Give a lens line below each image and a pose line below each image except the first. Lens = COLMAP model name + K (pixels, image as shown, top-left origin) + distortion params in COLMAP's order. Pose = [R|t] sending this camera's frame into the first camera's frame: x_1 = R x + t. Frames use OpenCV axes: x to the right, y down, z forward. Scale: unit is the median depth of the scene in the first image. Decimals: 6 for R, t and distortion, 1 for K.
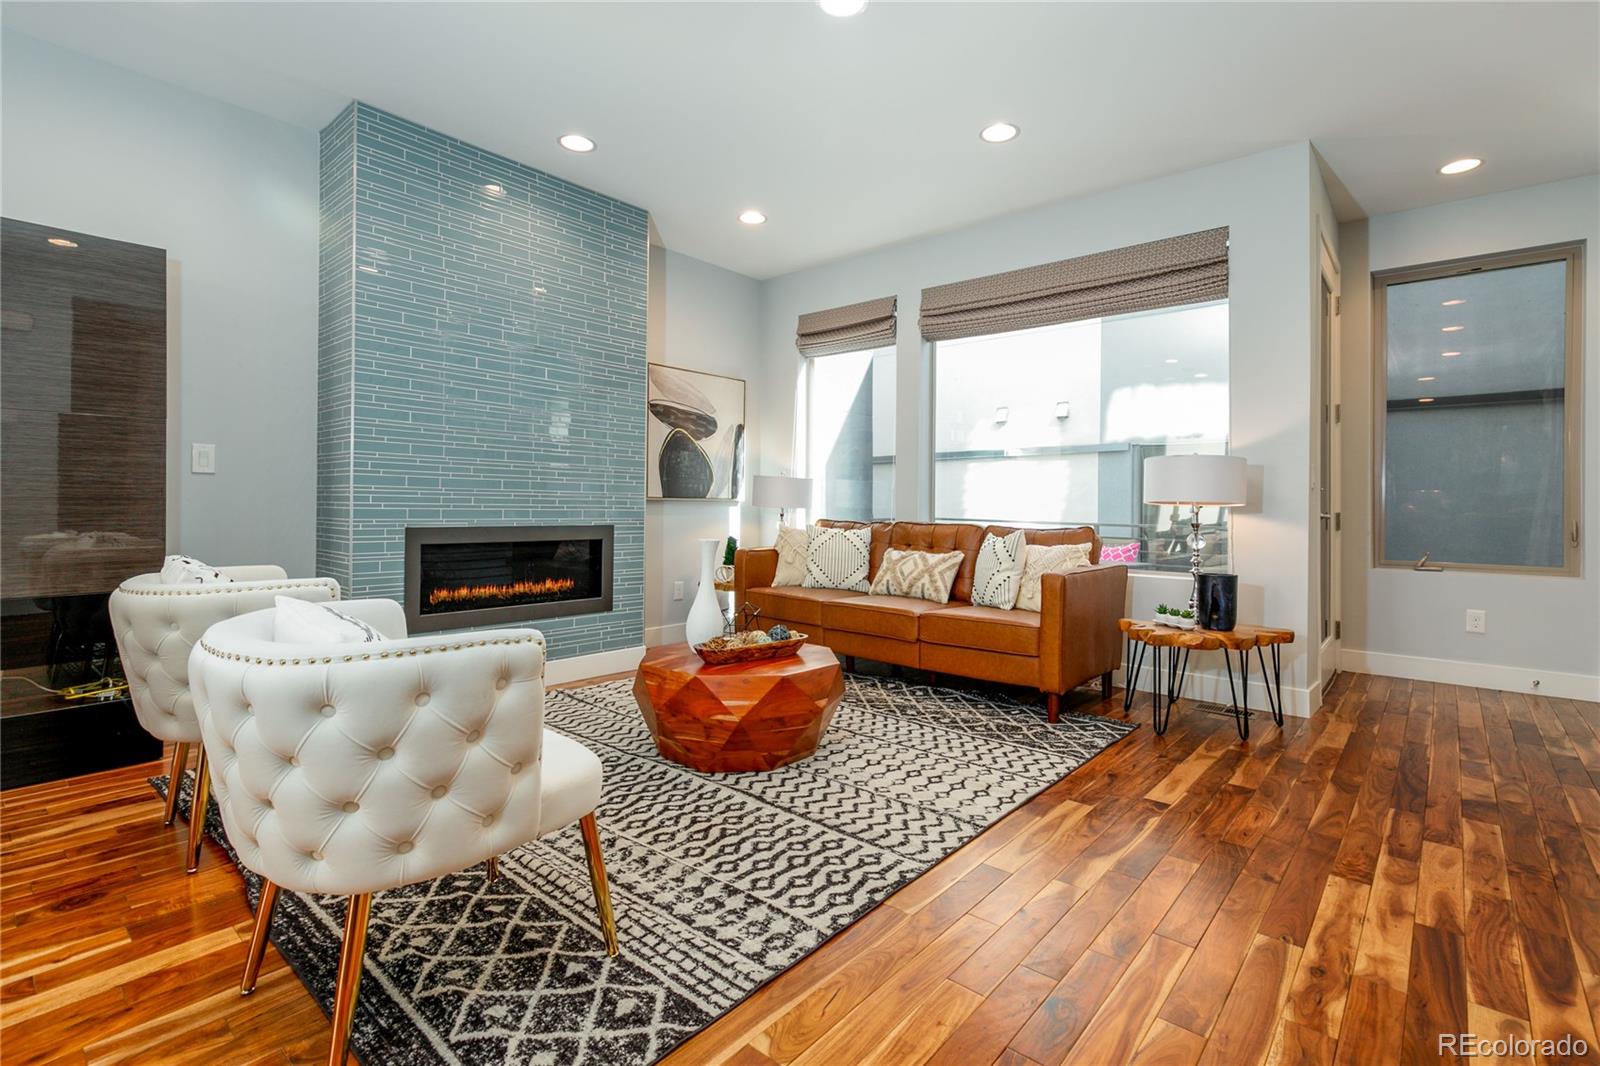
lens RADIAL K [[746.7, 0, 803.1], [0, 746.7, 499.1], [0, 0, 1]] dist [0.008539, 0.000049]
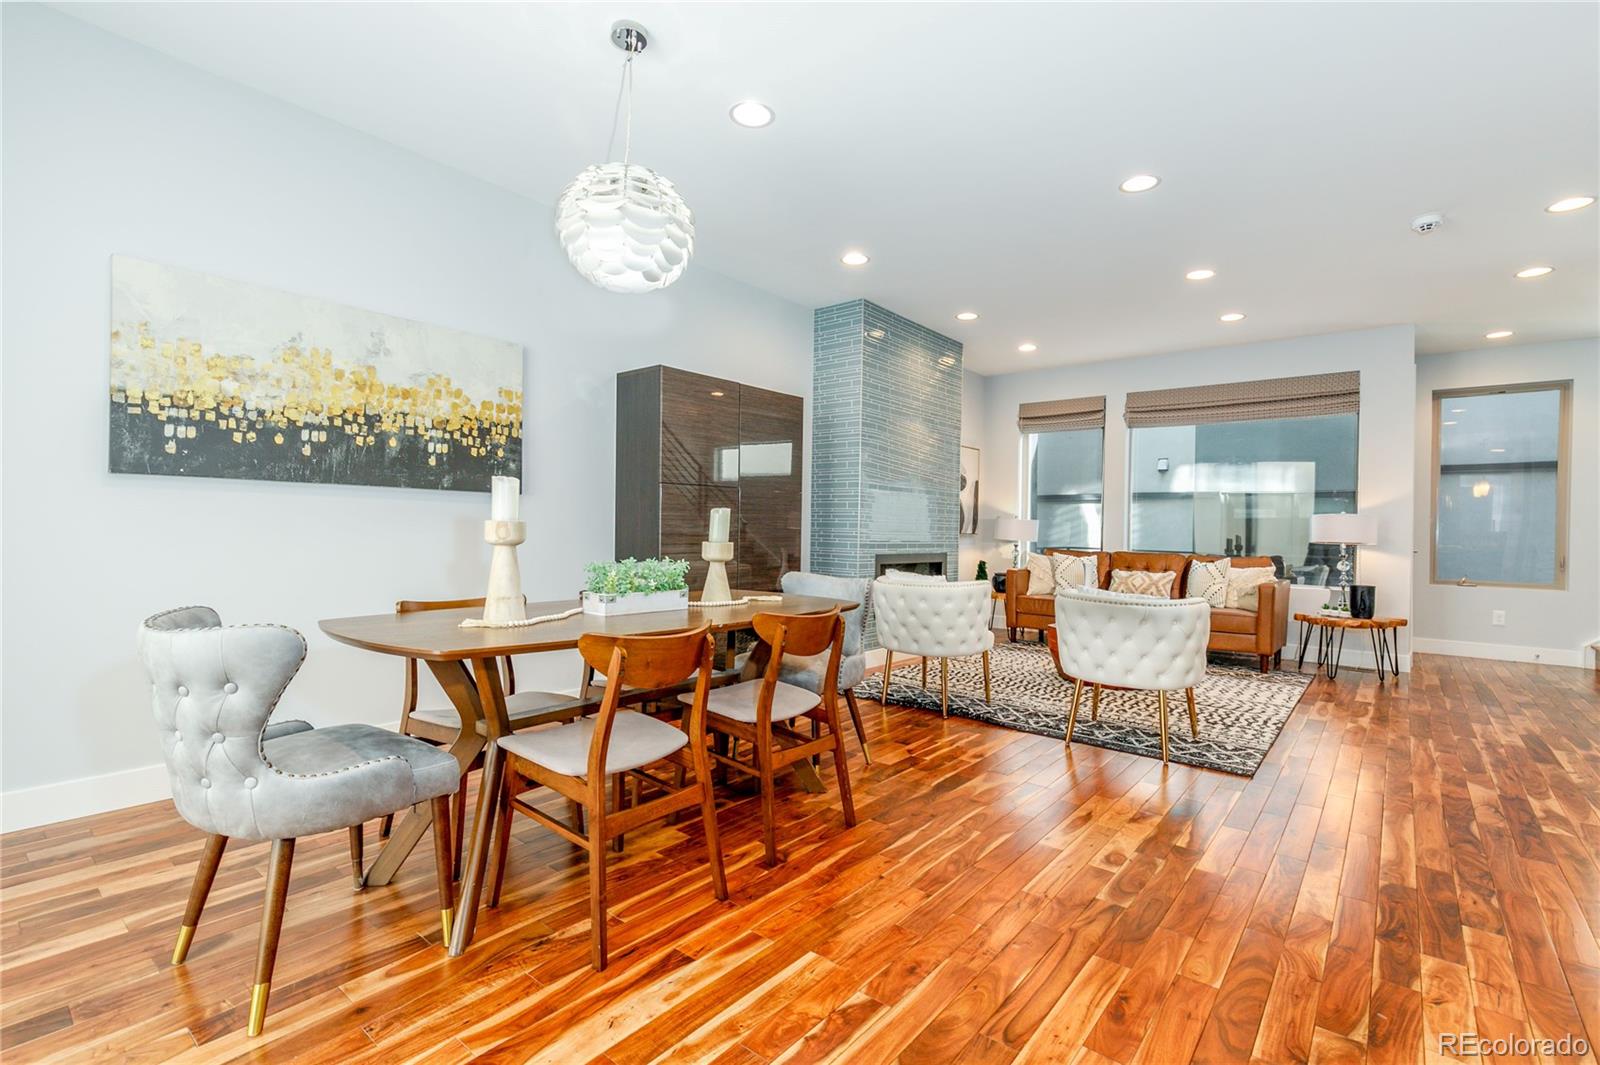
lens RADIAL K [[731.3, 0, 800.0], [0, 731.3, 532.5], [0, 0, 1]] dist [0.009139, -0.000248]
pose [[0.999580, 0.007380, 0.028018, -0.728965], [-0.007769, 0.999874, 0.013825, -0.030610], [-0.027912, -0.014037, 0.999512, -0.591916]]
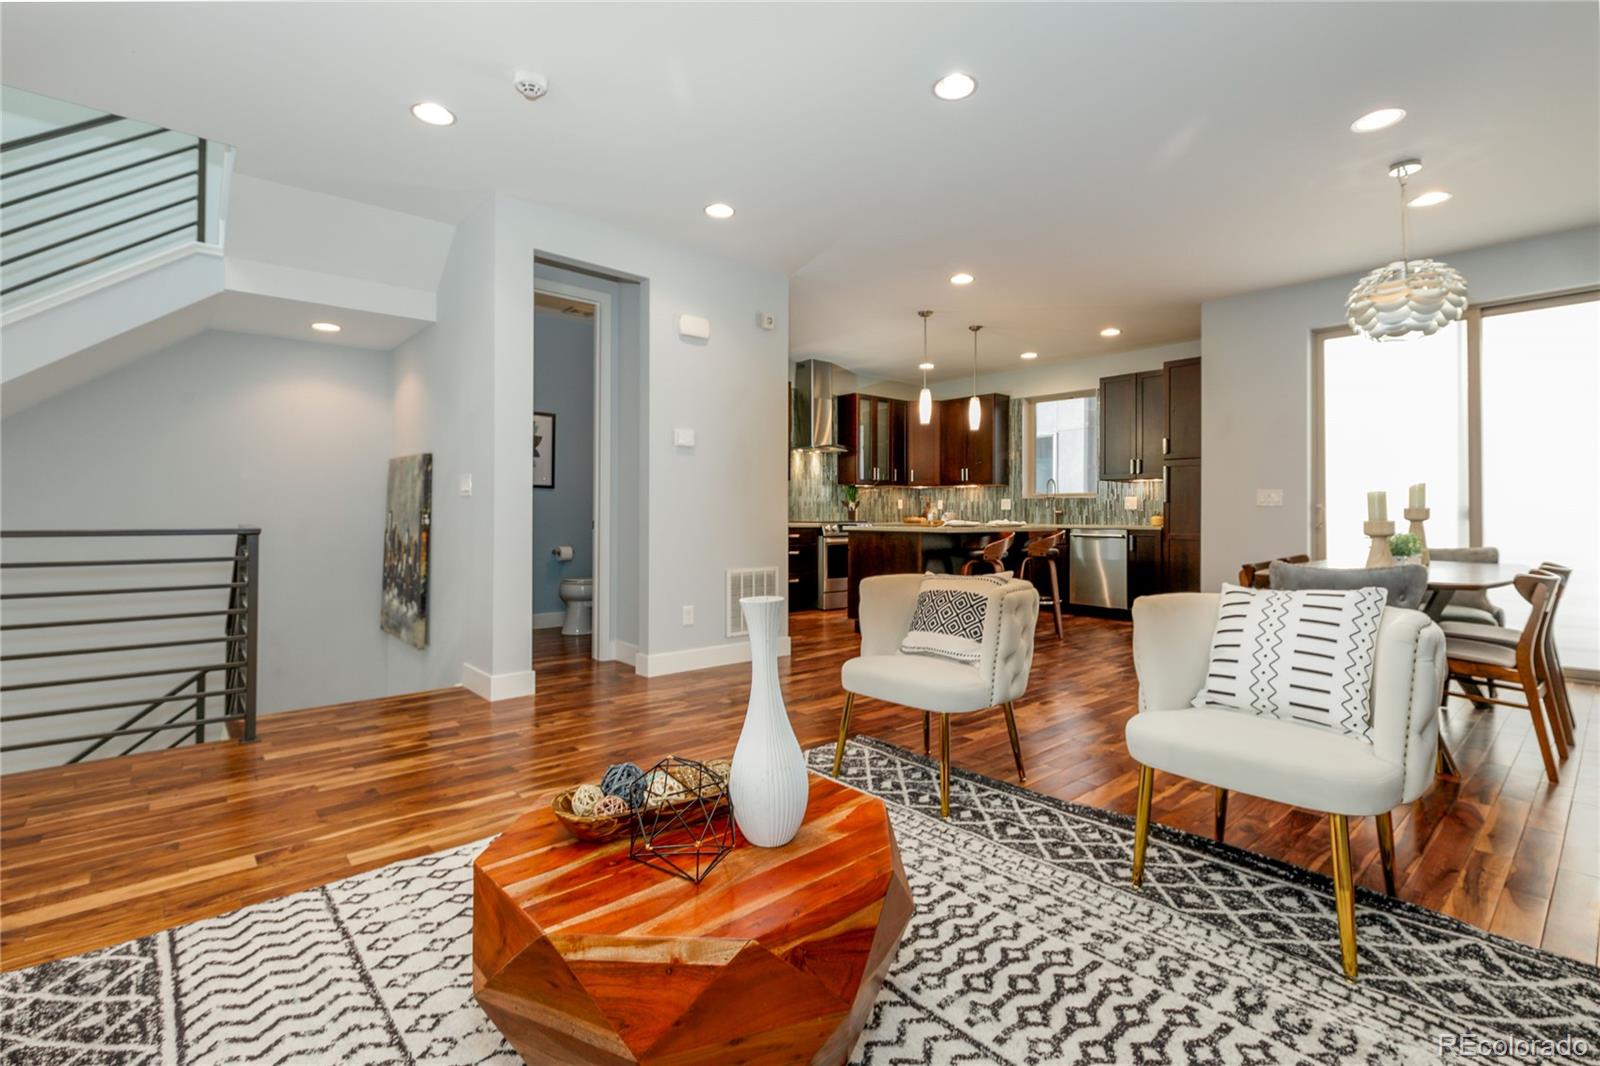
lens RADIAL K [[735.8, 0, 806.3], [0, 735.8, 508.6], [0, 0, 1]] dist [0.002494, -0.001717]
pose [[-0.992009, -0.014140, 0.125376, -0.179984], [-0.015970, 0.999780, -0.013606, 0.001763], [-0.125156, -0.015500, -0.992016, 1.258208]]
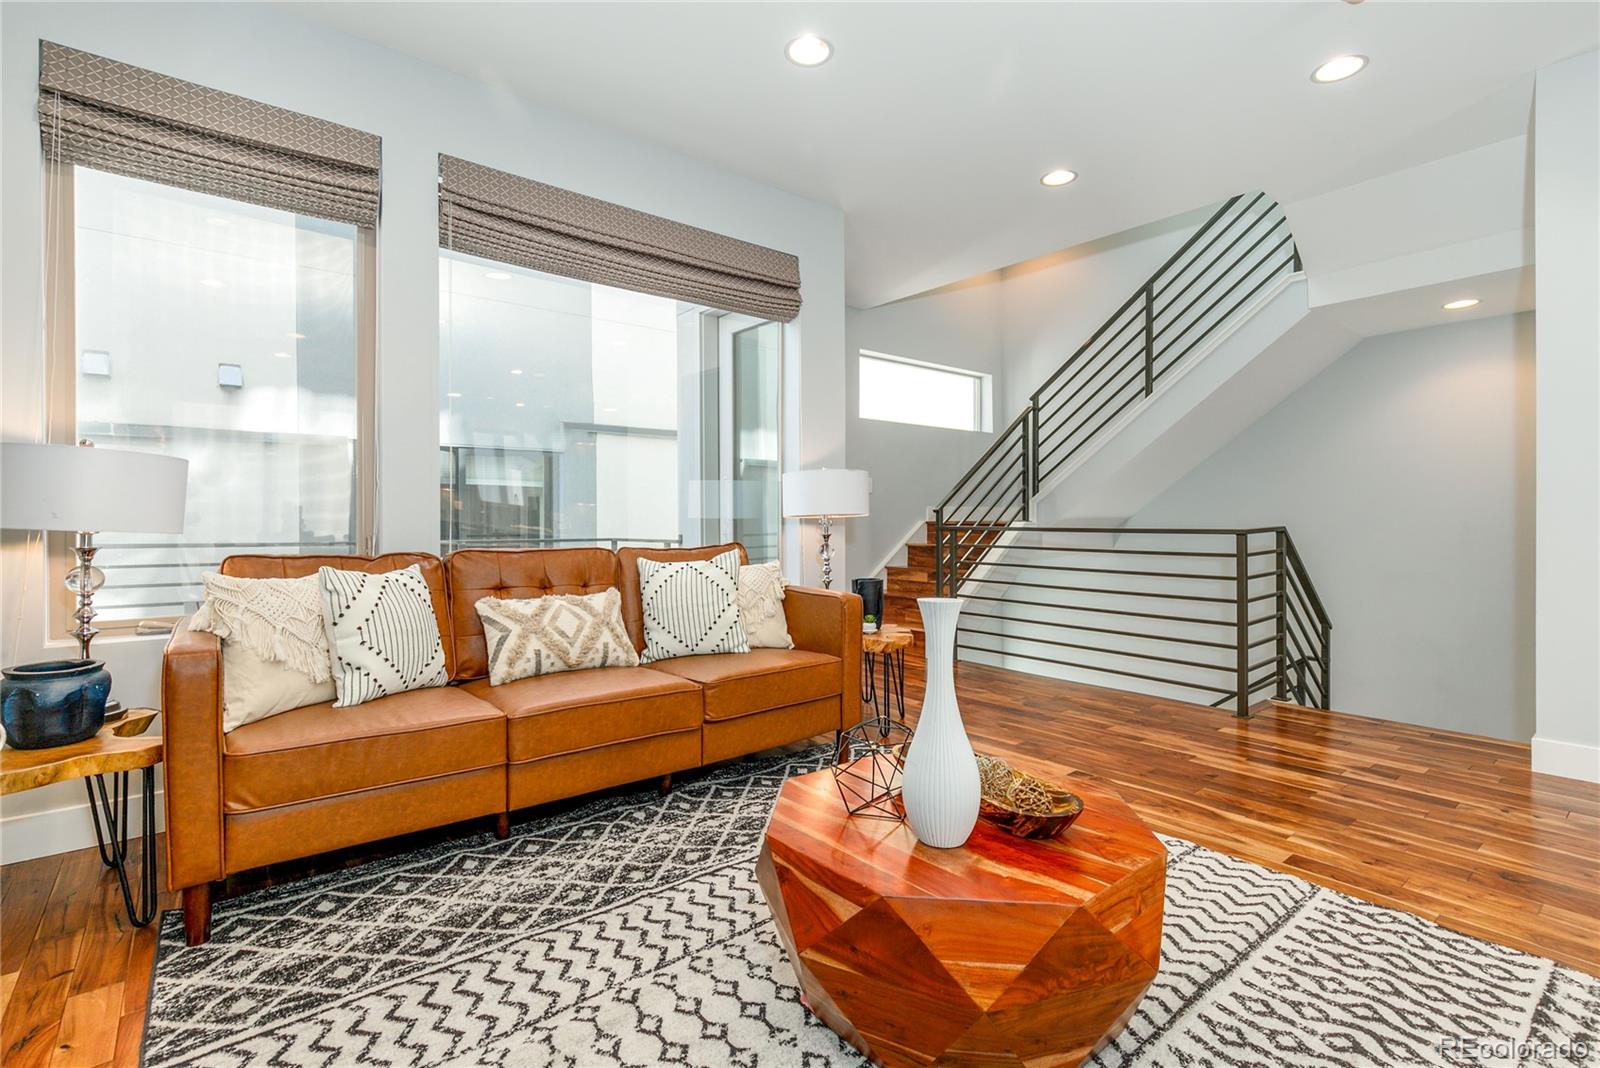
lens RADIAL K [[755.7, 0, 804.2], [0, 755.7, 516.7], [0, 0, 1]] dist [0.002503, 0.001066]
pose [[0.168958, -0.011905, 0.985551, -0.530178], [-0.003502, 0.999913, 0.012679, -0.004067], [-0.985617, -0.005594, 0.168901, 0.865788]]
